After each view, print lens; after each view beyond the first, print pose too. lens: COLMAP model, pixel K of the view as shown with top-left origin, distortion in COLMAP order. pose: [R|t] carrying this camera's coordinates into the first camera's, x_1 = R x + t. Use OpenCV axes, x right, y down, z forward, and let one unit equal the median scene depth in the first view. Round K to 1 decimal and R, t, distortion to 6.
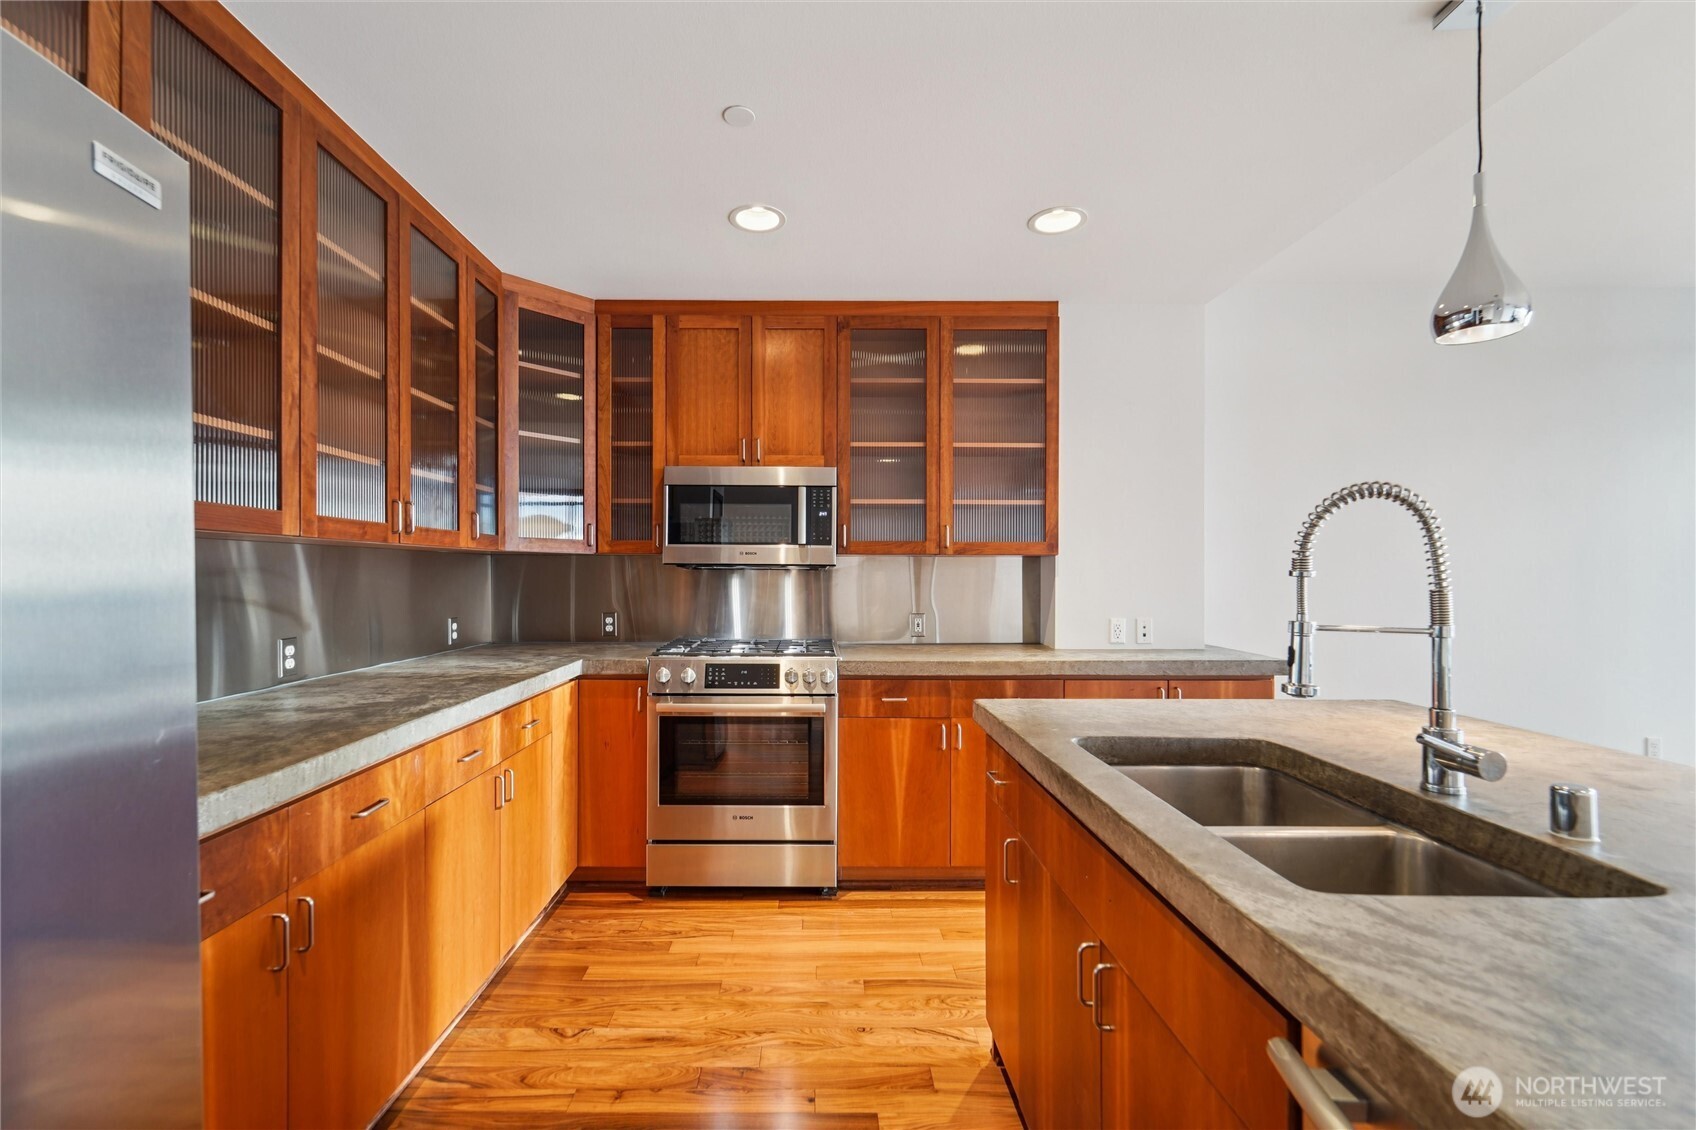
lens RADIAL K [[698.6, 0, 822.0], [0, 698.6, 574.9], [0, 0, 1]] dist [0.006572, -0.003611]
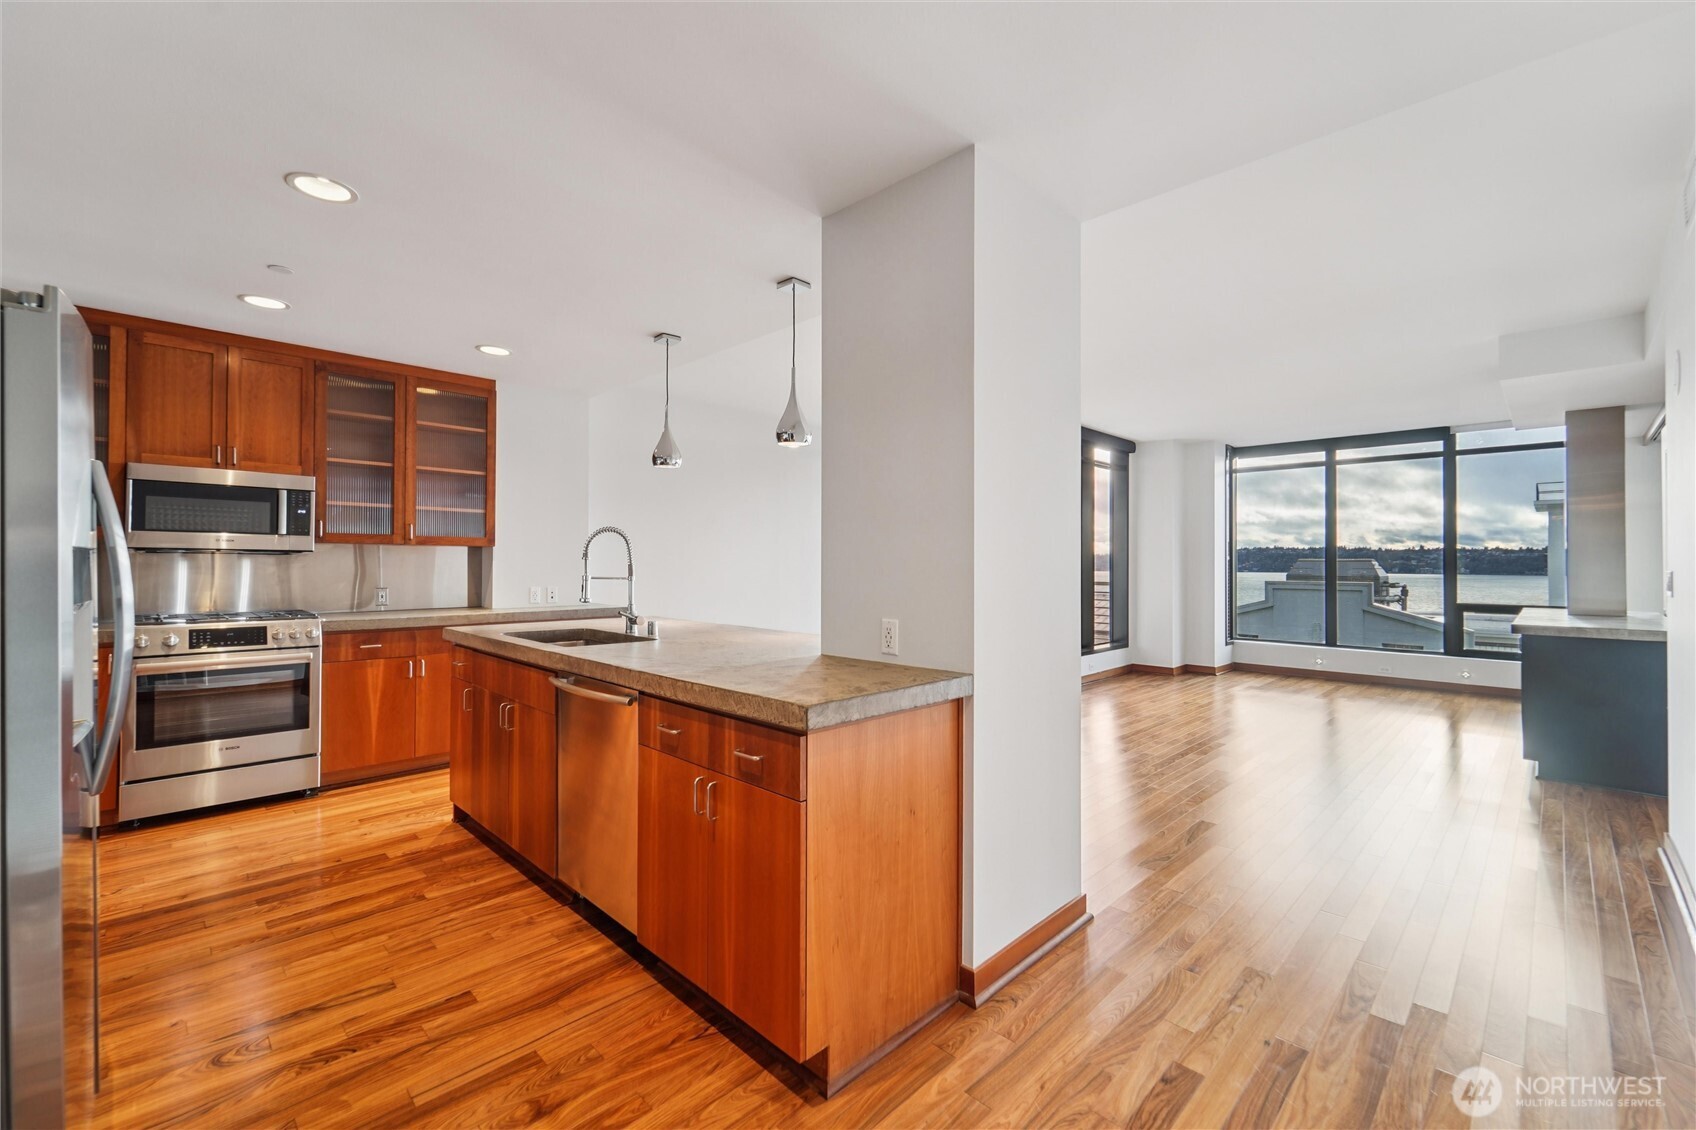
lens RADIAL K [[698.6, 0, 851.8], [0, 698.6, 558.6], [0, 0, 1]] dist [0.006572, -0.003611]
pose [[0.702341, 0.006624, 0.711810, -0.221885], [-0.003147, 0.999976, -0.006201, 0.005444], [-0.711834, 0.002116, 0.702345, -0.688577]]
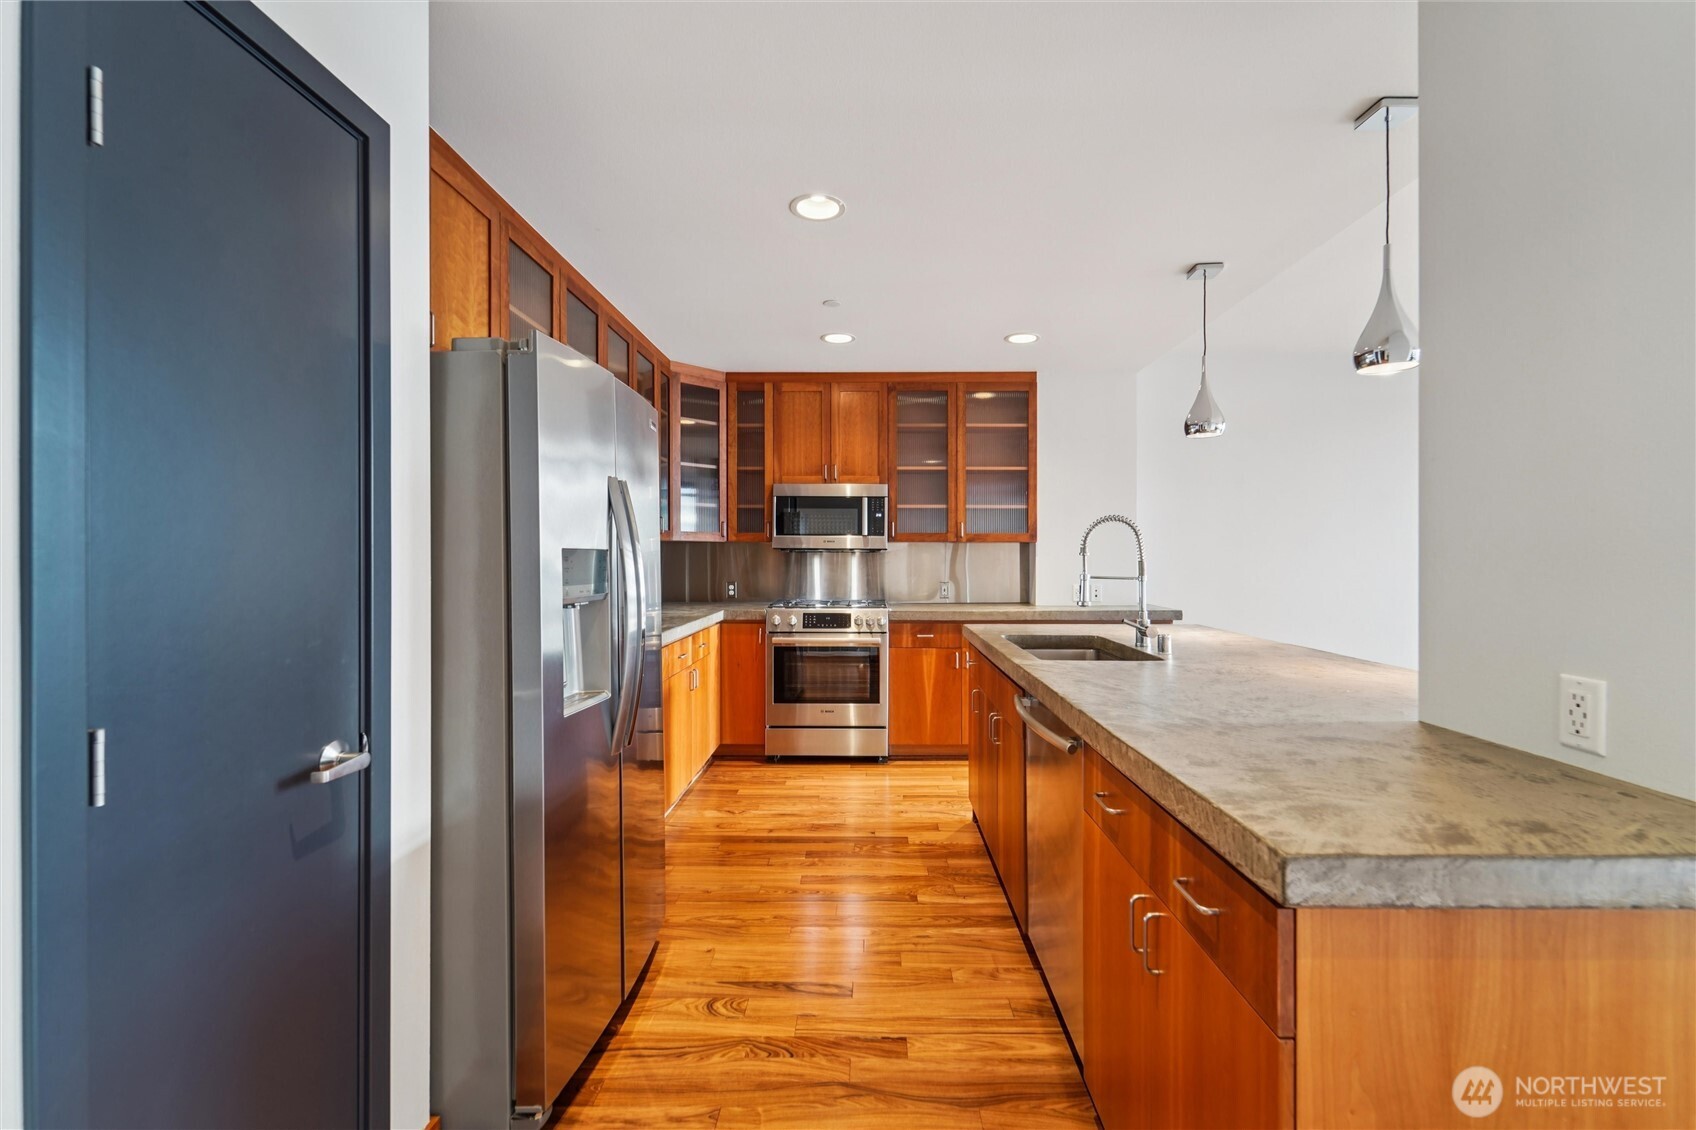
lens RADIAL K [[698.6, 0, 870.3], [0, 698.6, 560.0], [0, 0, 1]] dist [0.006572, -0.003611]
pose [[0.999964, -0.000843, -0.008472, -0.003890], [0.000875, 0.999992, 0.003788, 0.003910], [0.008469, -0.003795, 0.999957, -0.541761]]
